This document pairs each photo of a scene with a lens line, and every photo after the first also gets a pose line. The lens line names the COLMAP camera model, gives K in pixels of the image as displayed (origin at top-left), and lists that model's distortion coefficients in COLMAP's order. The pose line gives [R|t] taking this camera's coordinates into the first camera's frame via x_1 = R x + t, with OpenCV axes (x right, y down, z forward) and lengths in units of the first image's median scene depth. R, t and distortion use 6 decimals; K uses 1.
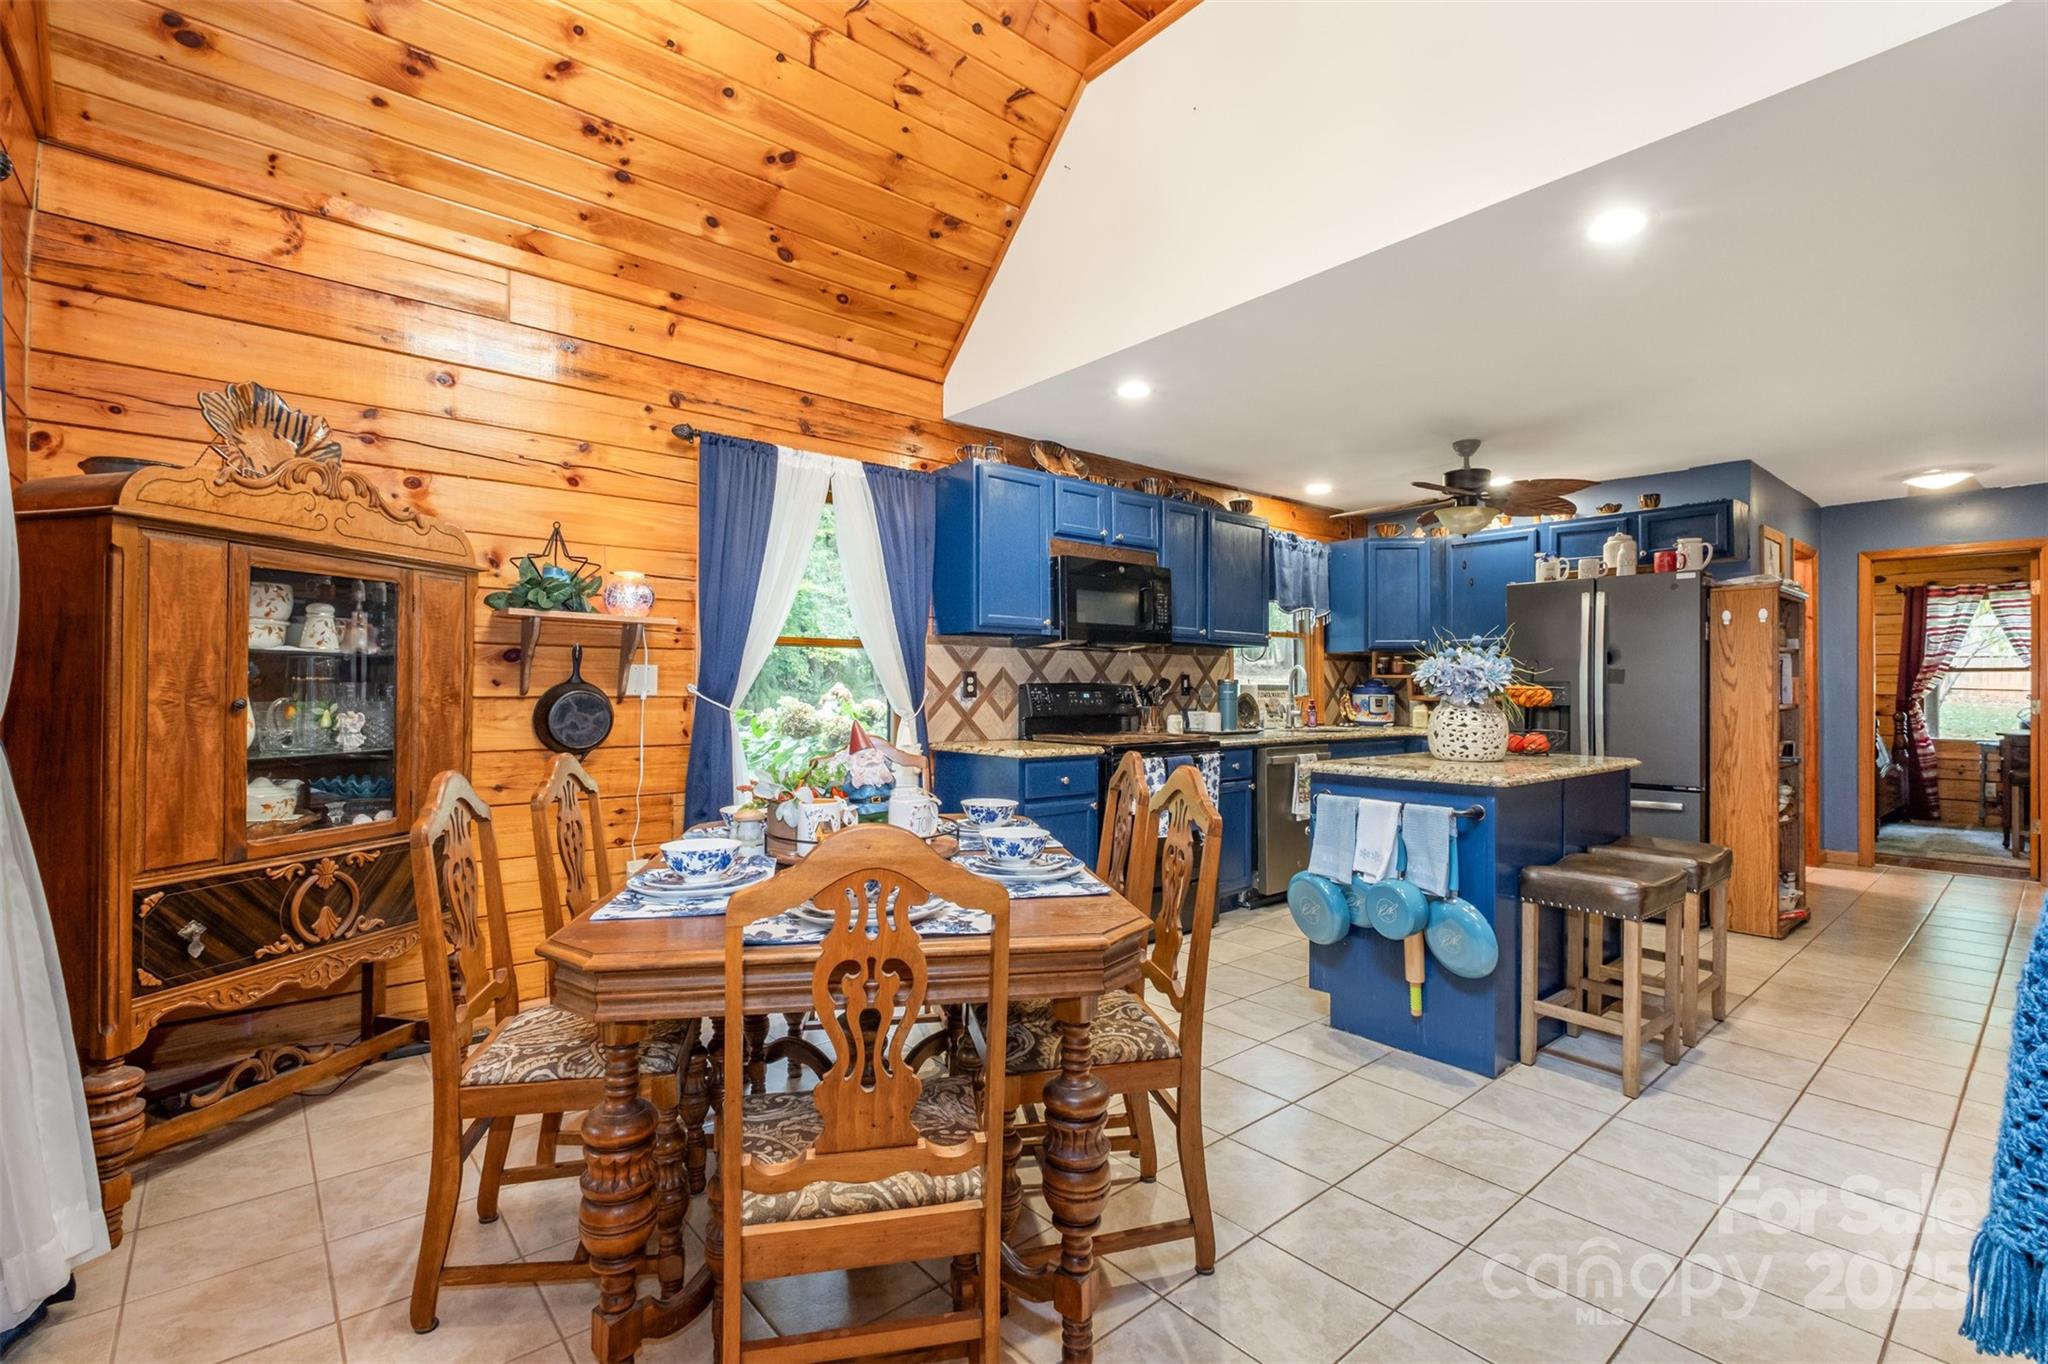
lens RADIAL K [[888.7, 0, 1023.0], [0, 888.7, 684.0], [0, 0, 1]] dist [-0.008469, 0.000115]
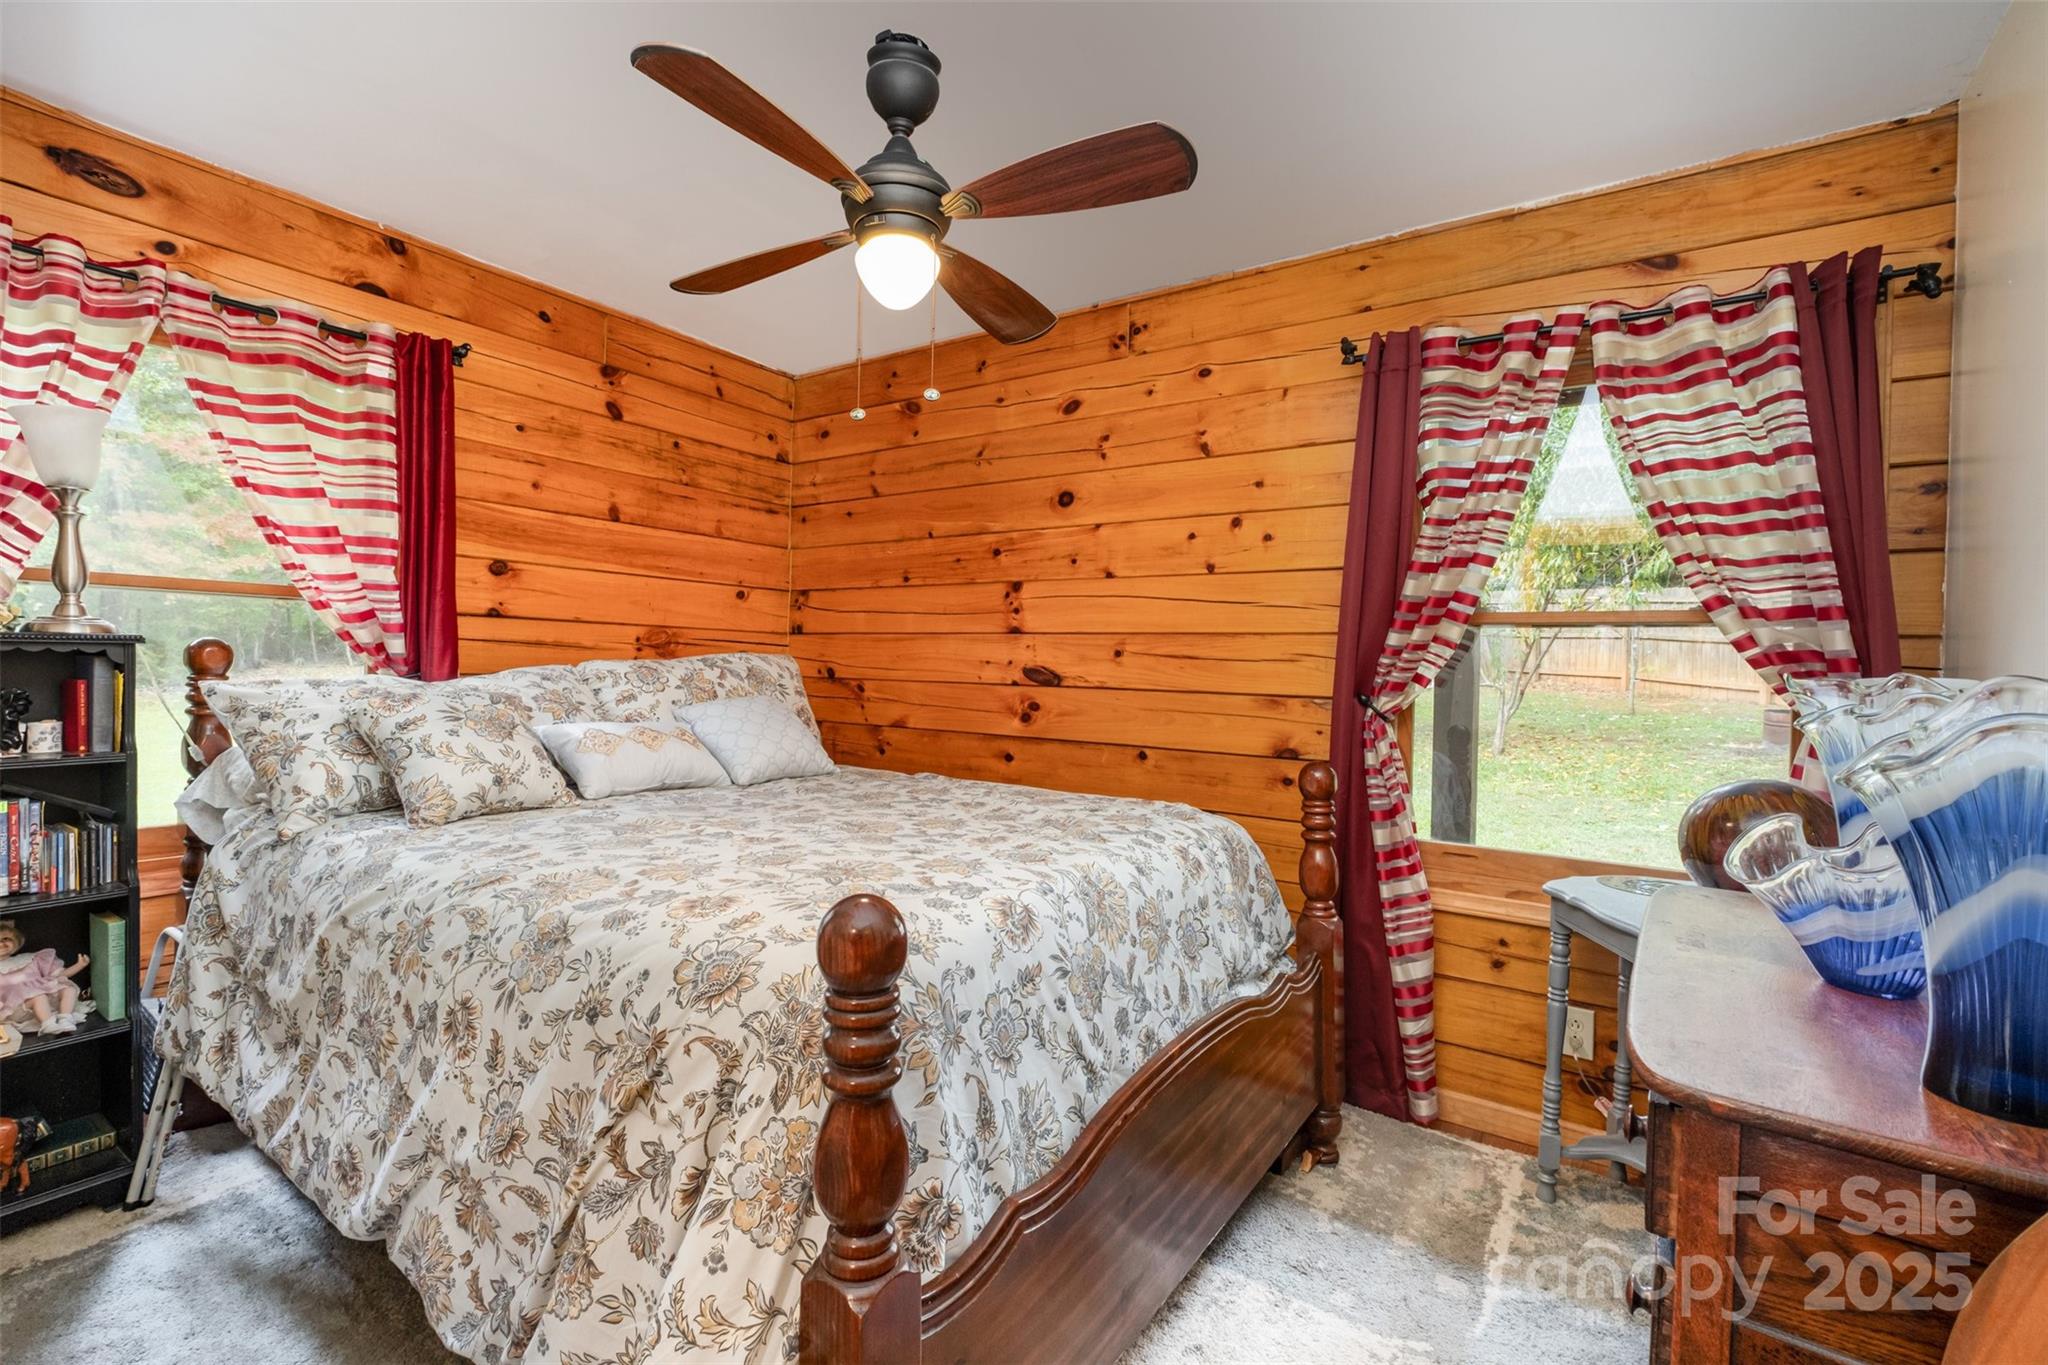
lens RADIAL K [[888.7, 0, 1024.7], [0, 888.7, 678.8], [0, 0, 1]] dist [-0.008469, 0.000115]
pose [[0.966404, 0.015273, 0.256572, 0.825953], [-0.019890, 0.999683, 0.015409, 0.003203], [-0.256256, -0.019994, 0.966402, 0.748986]]
